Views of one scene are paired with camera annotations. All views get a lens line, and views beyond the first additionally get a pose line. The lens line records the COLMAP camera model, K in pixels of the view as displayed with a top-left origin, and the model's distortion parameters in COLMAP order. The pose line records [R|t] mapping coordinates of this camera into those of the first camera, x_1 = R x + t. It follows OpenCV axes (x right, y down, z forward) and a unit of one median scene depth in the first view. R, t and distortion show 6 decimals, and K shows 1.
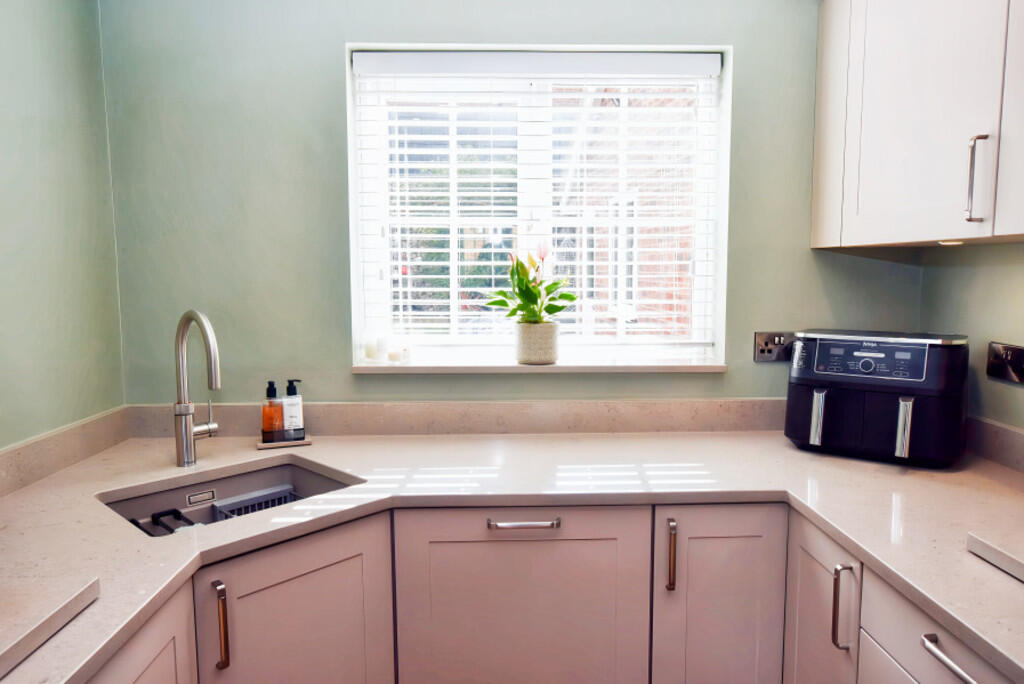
lens RADIAL K [[694.5, 0, 512.0], [0, 694.5, 342.0], [0, 0, 1]] dist [-0.042646, -0.000292]
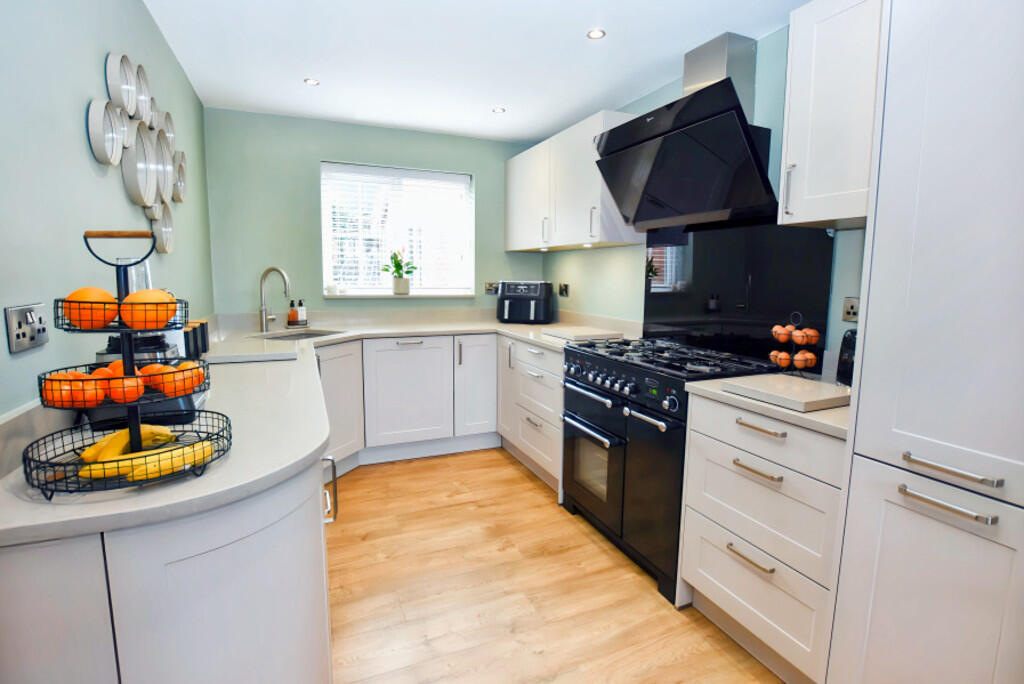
lens RADIAL K [[492.5, 0, 512.0], [0, 492.5, 342.0], [0, 0, 1]] dist [-0.033283, 0.000155]
pose [[0.925256, -0.036033, 0.377629, -0.286891], [0.023277, 0.998995, 0.038291, 0.151683], [-0.378629, -0.026639, 0.925165, -0.829368]]
